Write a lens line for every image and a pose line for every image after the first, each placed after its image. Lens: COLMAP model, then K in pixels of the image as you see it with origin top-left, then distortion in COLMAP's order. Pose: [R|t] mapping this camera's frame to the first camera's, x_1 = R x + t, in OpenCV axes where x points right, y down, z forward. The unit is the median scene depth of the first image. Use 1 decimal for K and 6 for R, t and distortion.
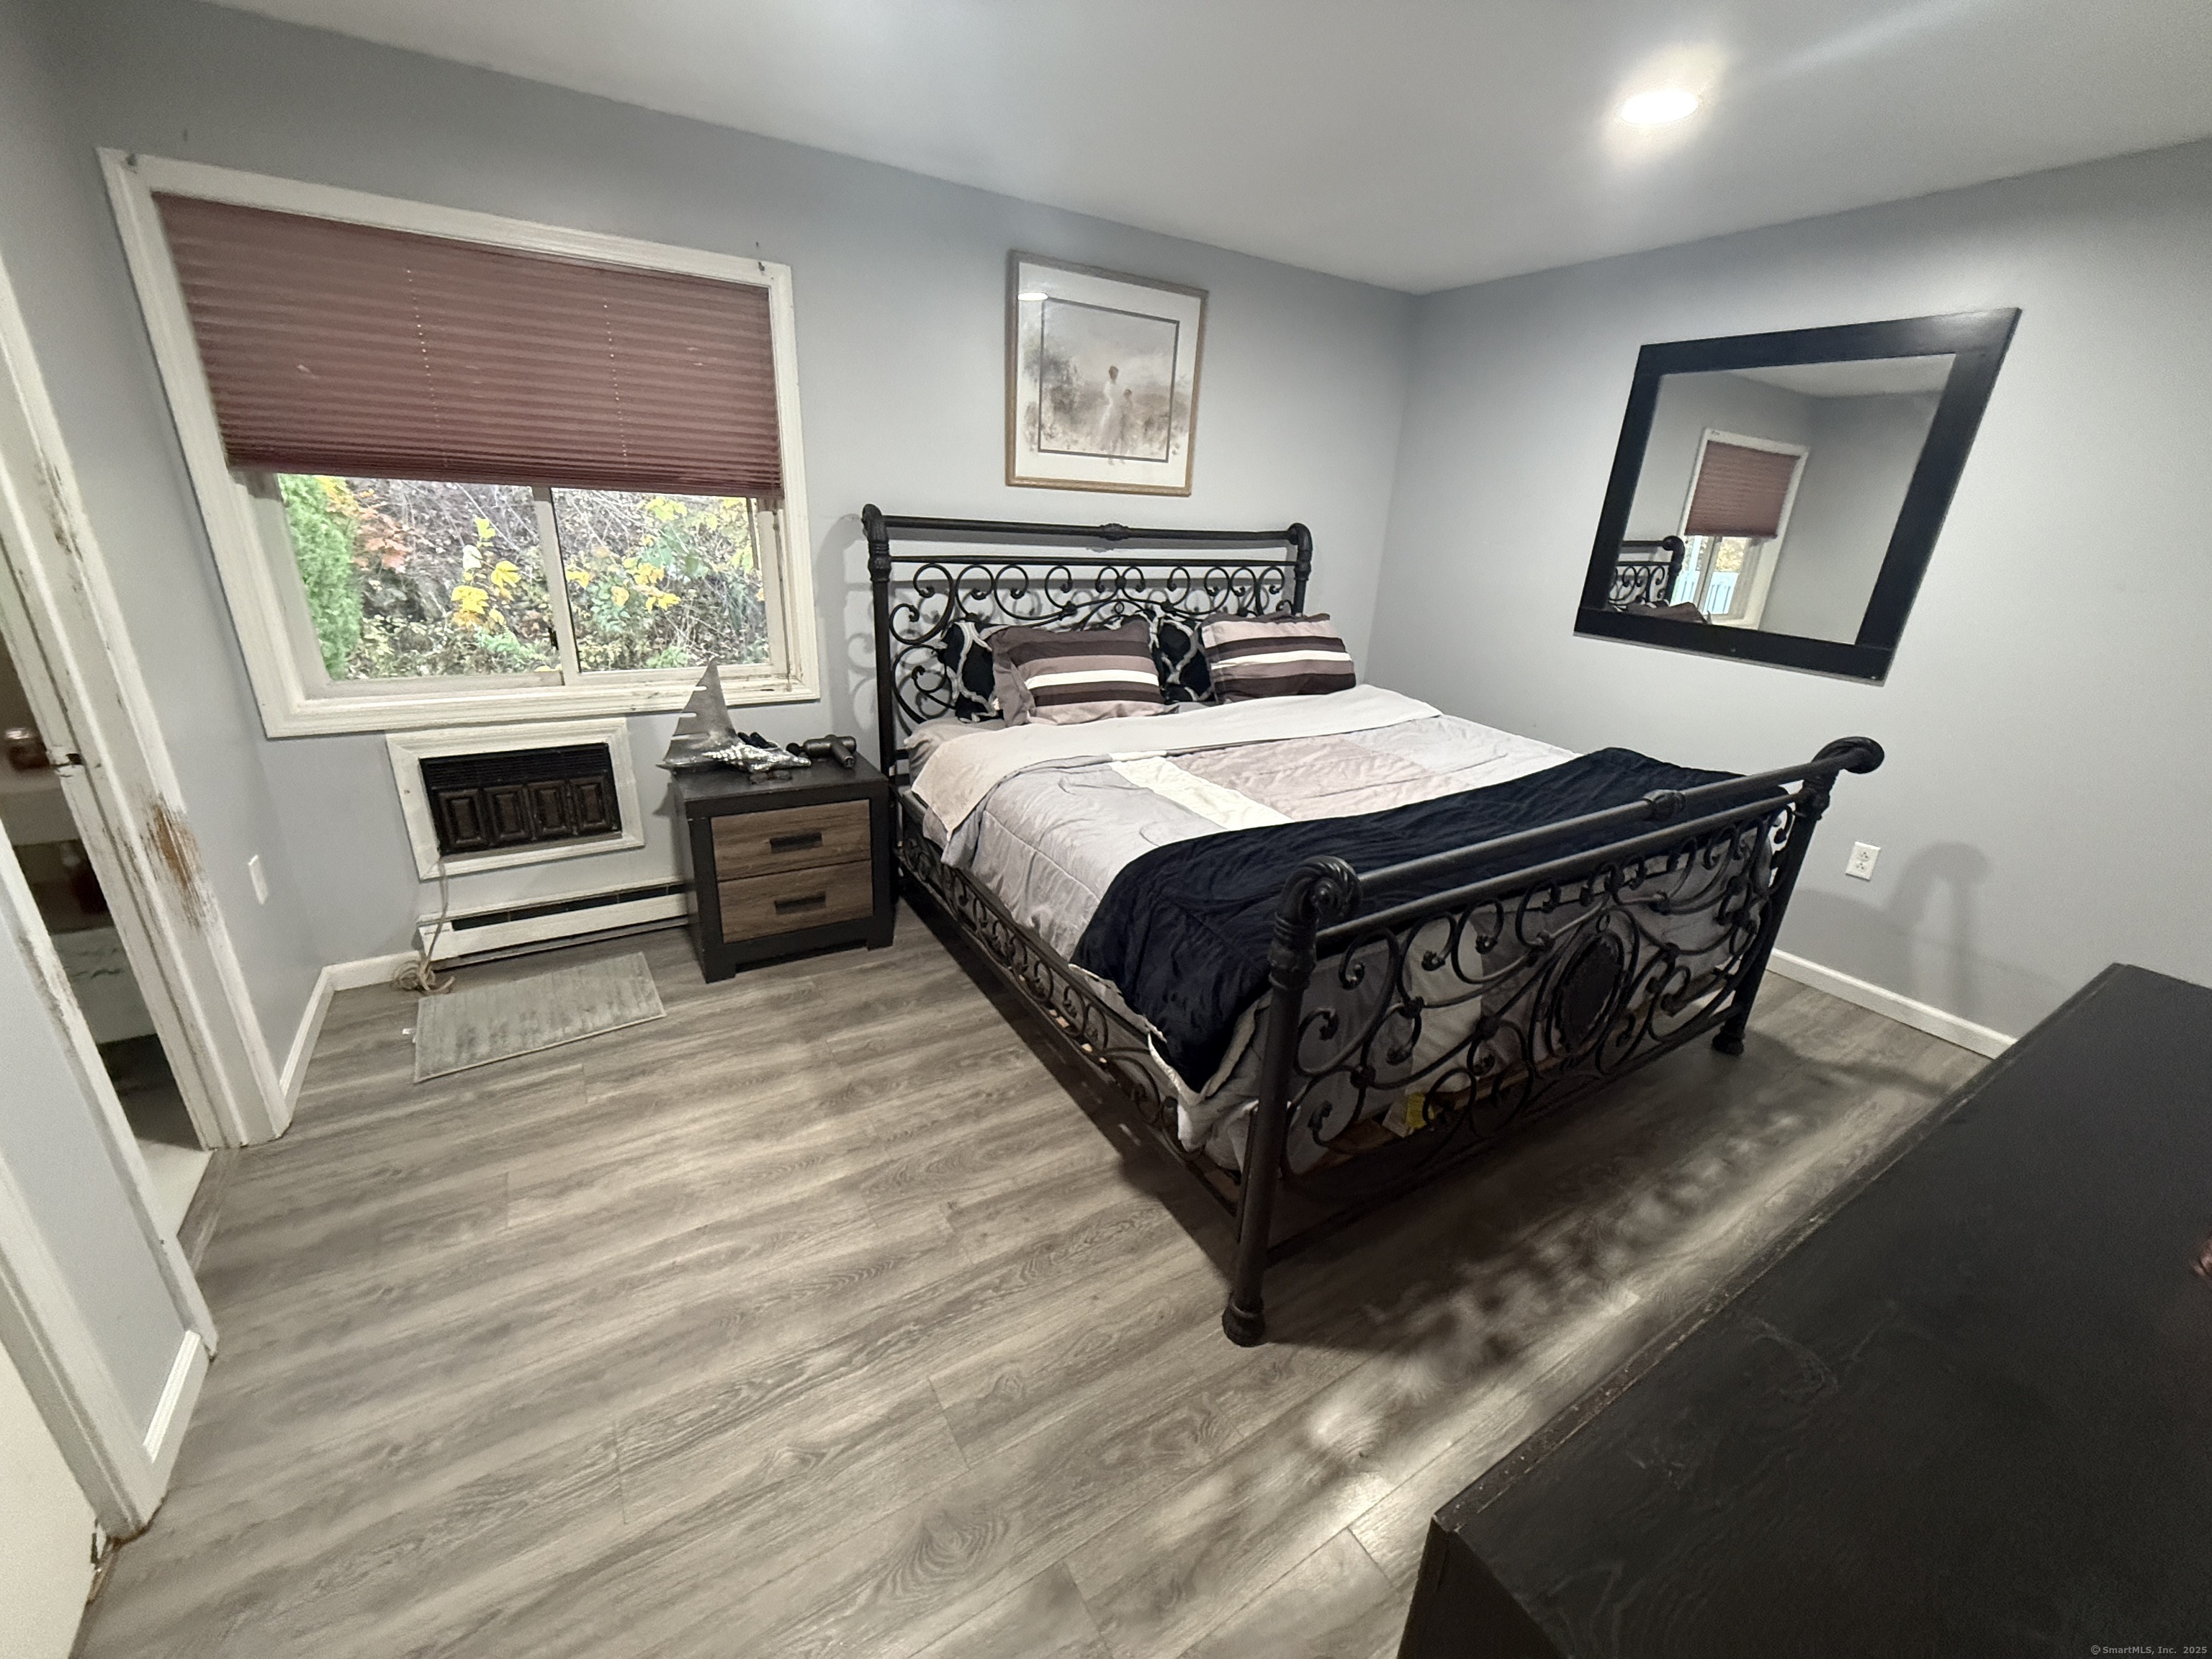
lens RADIAL K [[883.5, 0, 1111.3], [0, 883.5, 829.3], [0, 0, 1]] dist [-0.000167, -0.000317]
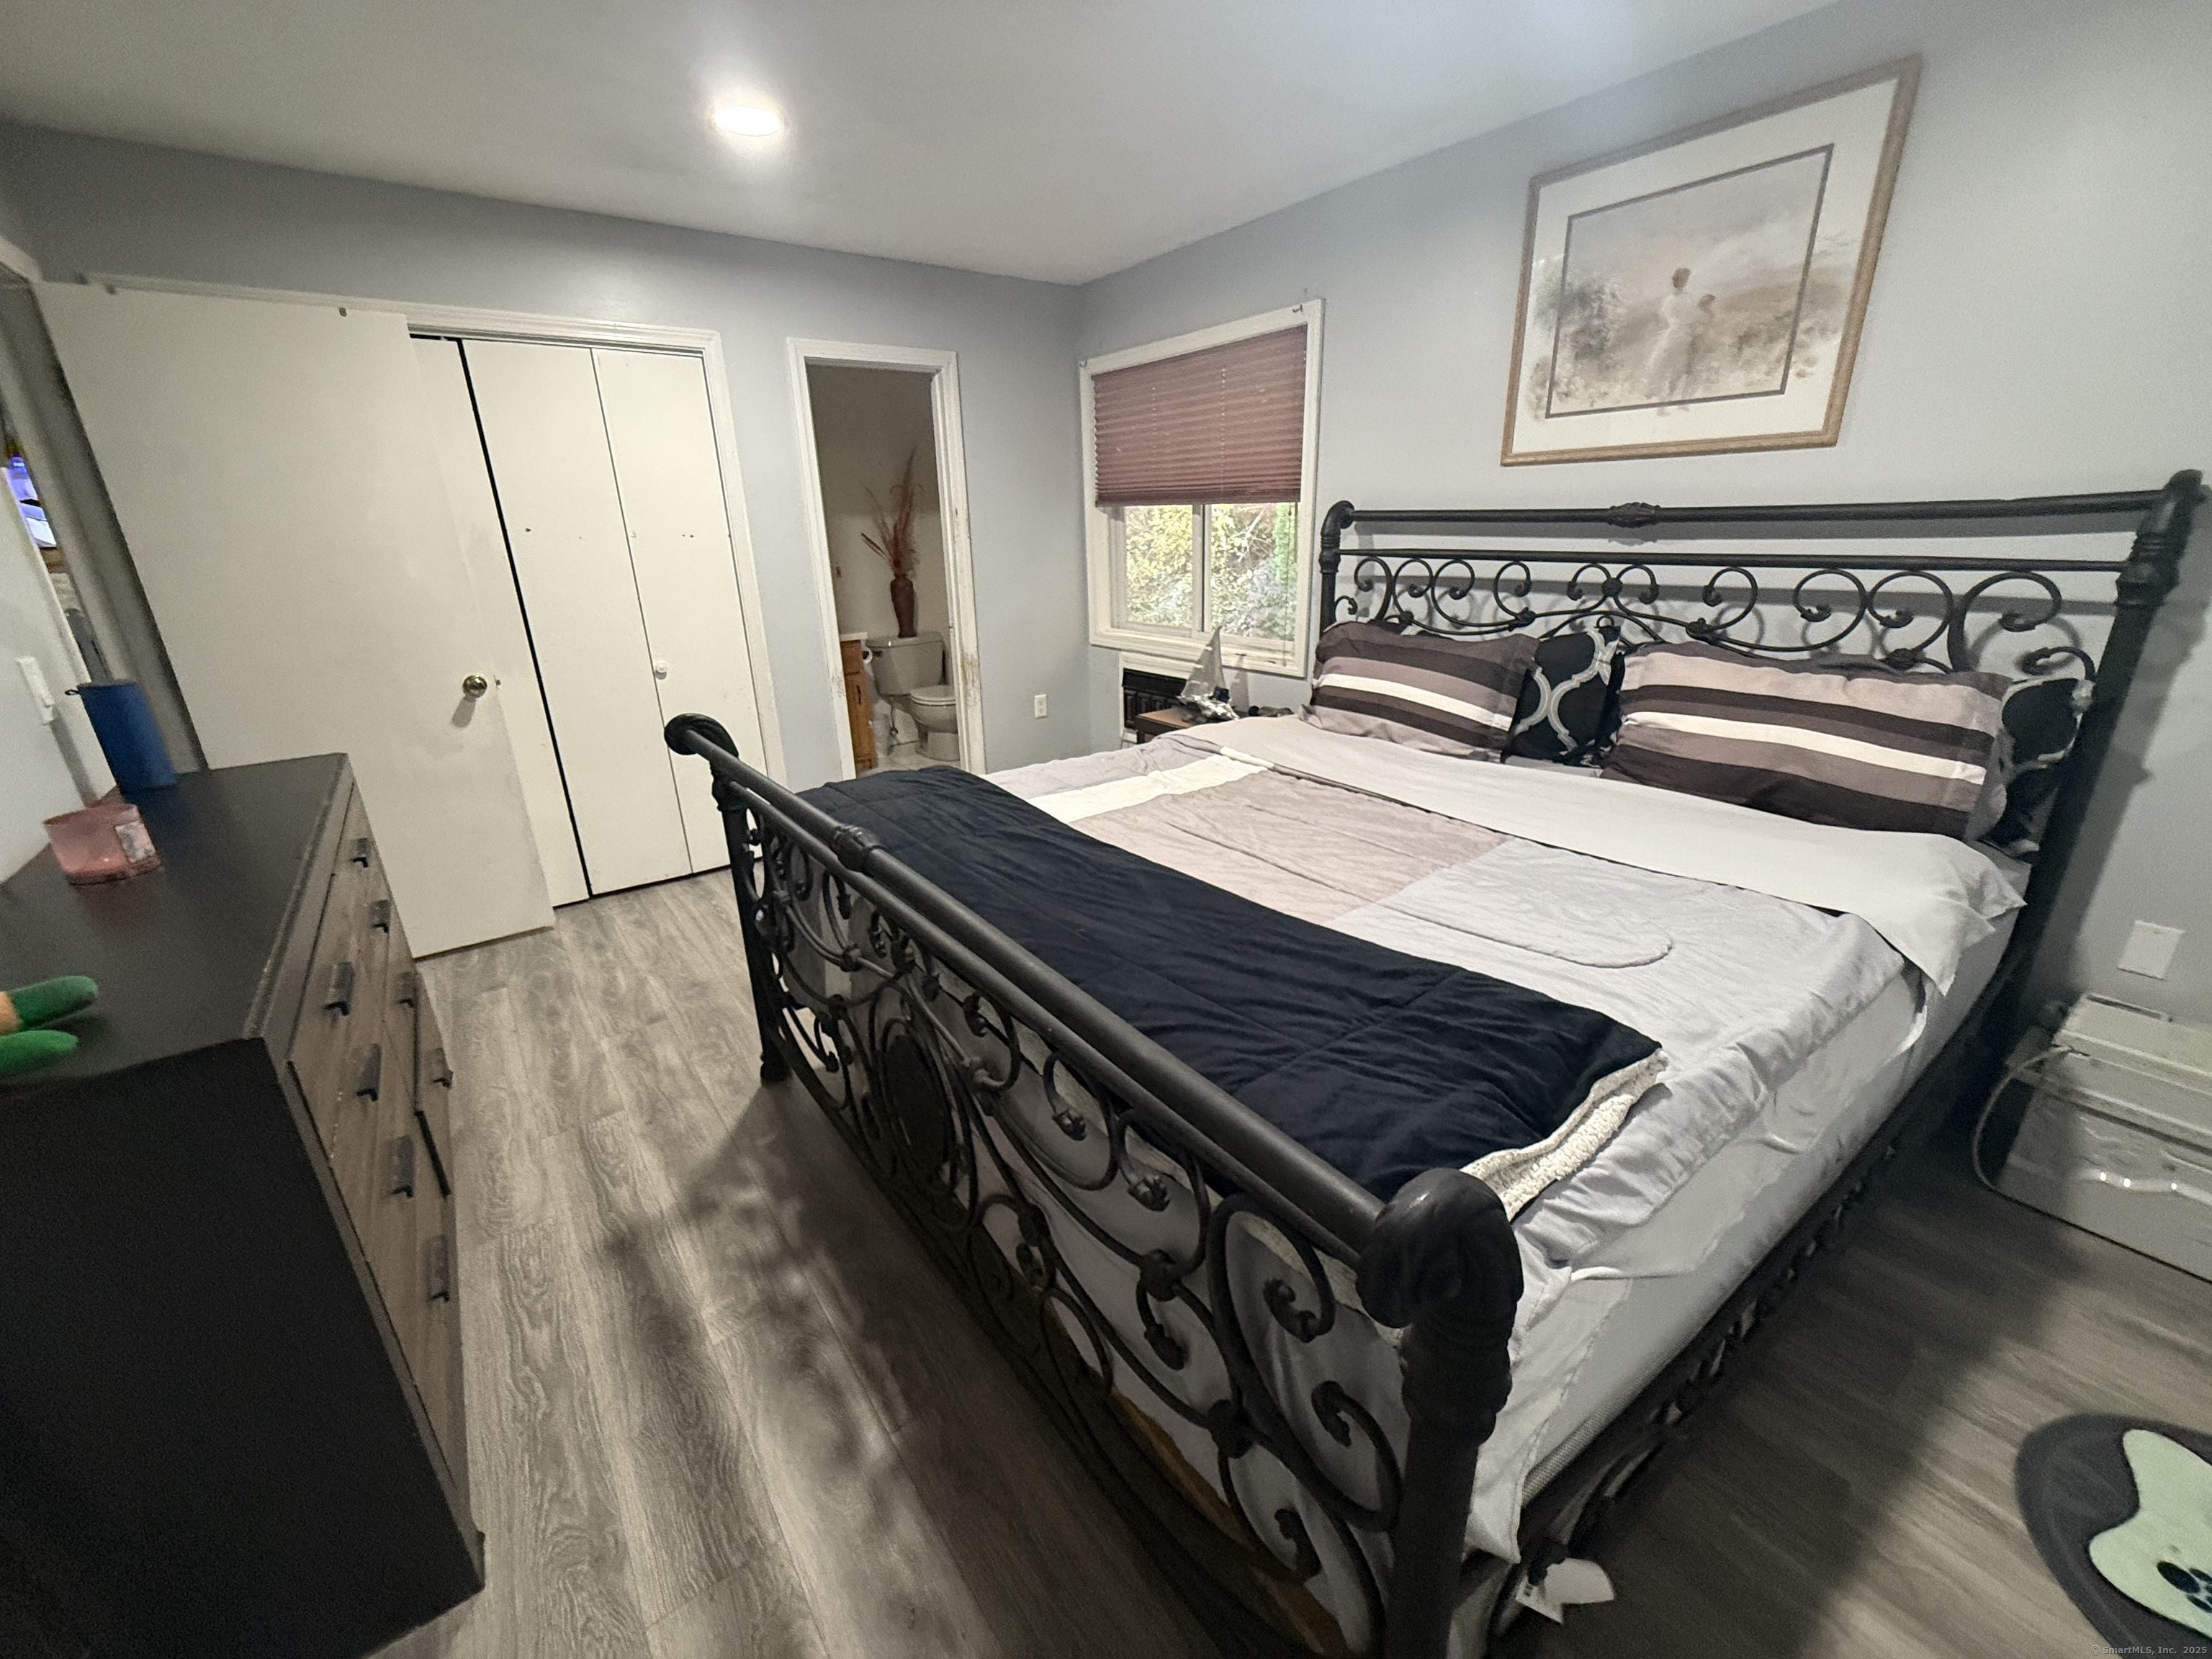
lens RADIAL K [[883.5, 0, 1109.9], [0, 883.5, 831.2], [0, 0, 1]] dist [-0.000167, -0.000317]
pose [[0.081174, 0.285942, -0.954803, 0.745714], [-0.320995, 0.914424, 0.246559, -0.159400], [0.943596, 0.286472, 0.166013, 0.607356]]
